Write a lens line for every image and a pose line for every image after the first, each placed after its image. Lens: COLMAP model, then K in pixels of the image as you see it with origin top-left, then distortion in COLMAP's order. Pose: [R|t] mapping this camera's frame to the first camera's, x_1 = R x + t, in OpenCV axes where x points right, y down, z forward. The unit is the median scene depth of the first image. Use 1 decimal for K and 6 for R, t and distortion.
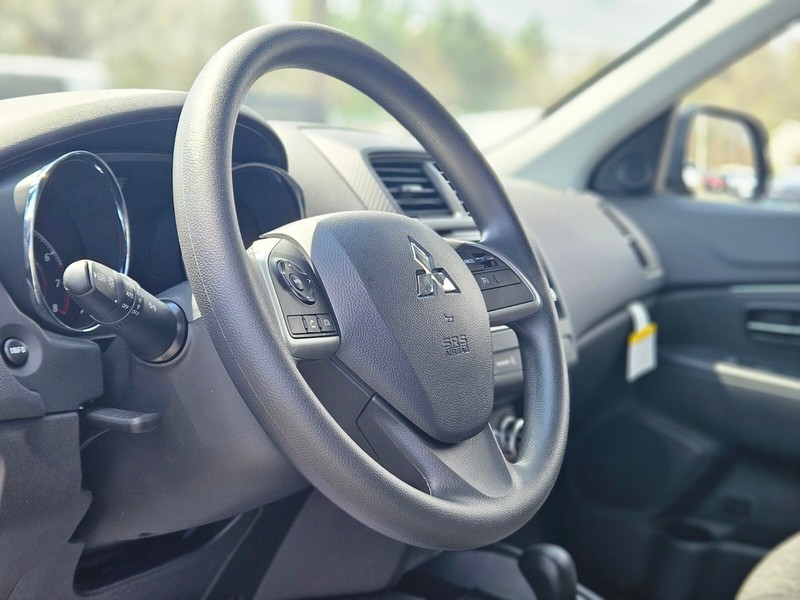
lens RADIAL K [[1070.8, 0, 400.0], [0, 1070.8, 300.0], [0, 0, 1]] dist [0.106710, -0.029444]
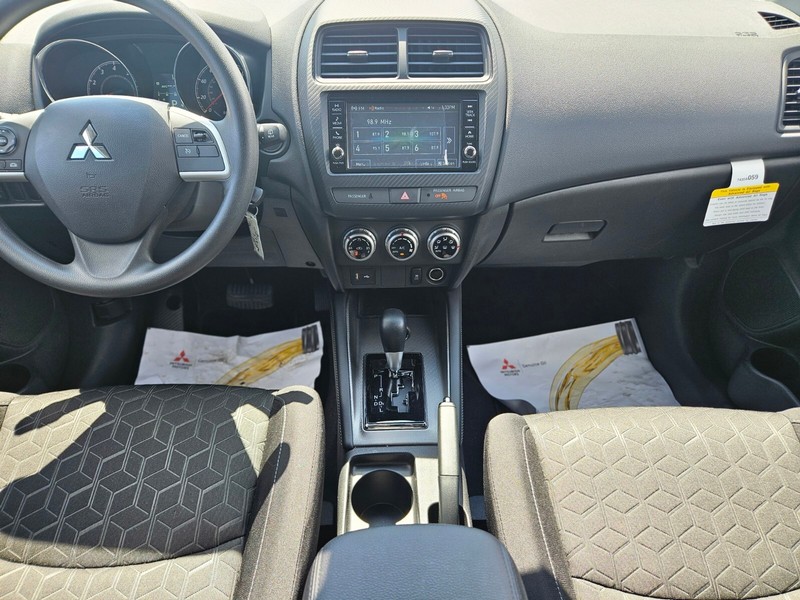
lens RADIAL K [[533.7, 0, 399.8], [0, 533.7, 305.0], [0, 0, 1]] dist [0.076218, -0.068290]
pose [[0.547888, 0.460584, -0.698342, 0.955120], [-0.056741, 0.853324, 0.518284, -0.266755], [0.834625, -0.244337, 0.493660, 0.865286]]
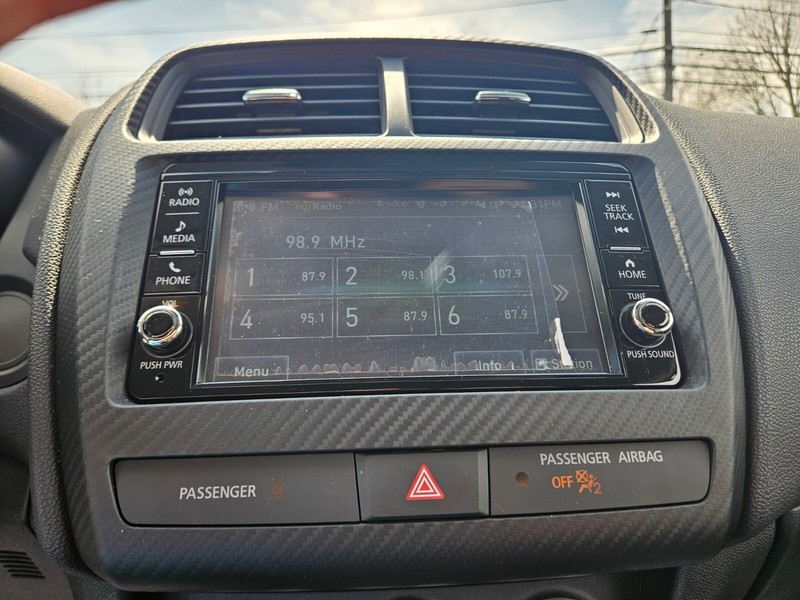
lens RADIAL K [[544.1, 0, 398.2], [0, 544.1, 304.6], [0, 0, 1]] dist [0.072699, -0.074957]
pose [[0.584100, 0.000118, -0.811682, 0.362637], [-0.041986, 0.998666, -0.030069, 0.003068], [0.810595, 0.051643, 0.583325, 1.259214]]
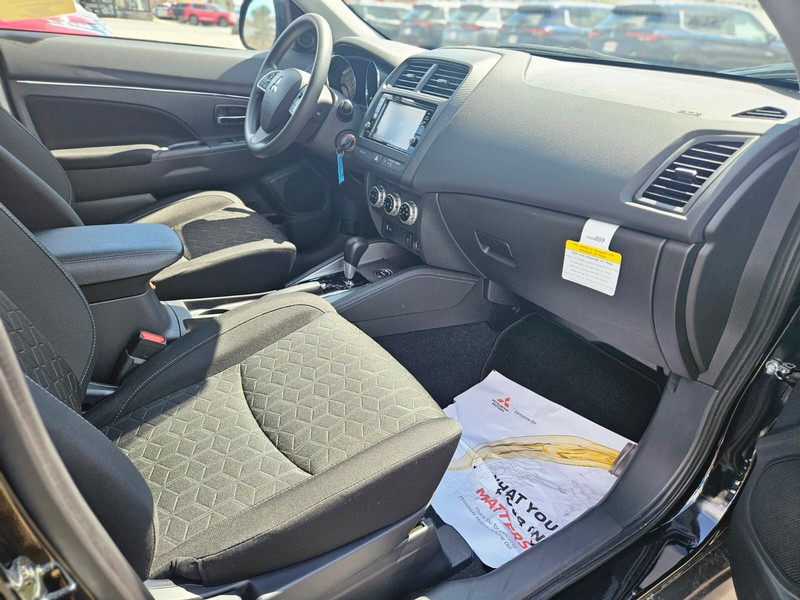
lens RADIAL K [[544.1, 0, 398.2], [0, 544.1, 304.6], [0, 0, 1]] dist [0.072699, -0.074957]
pose [[-0.444441, 0.334050, -0.831193, 1.579801], [-0.165019, 0.881461, 0.442488, -0.257743], [0.880477, 0.333823, -0.336633, 2.123728]]
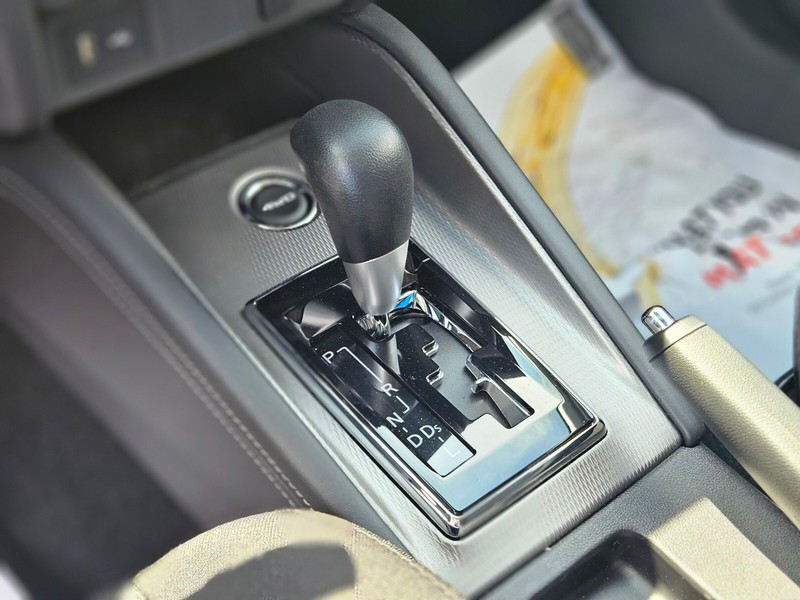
lens RADIAL K [[1070.8, 0, 400.0], [0, 1070.8, 300.0], [0, 0, 1]] dist [0.106710, -0.029444]
pose [[0.945507, 0.243789, -0.215831, 0.367478], [-0.052502, 0.768348, 0.637876, 0.009591], [0.321341, -0.591784, 0.739278, 0.896062]]
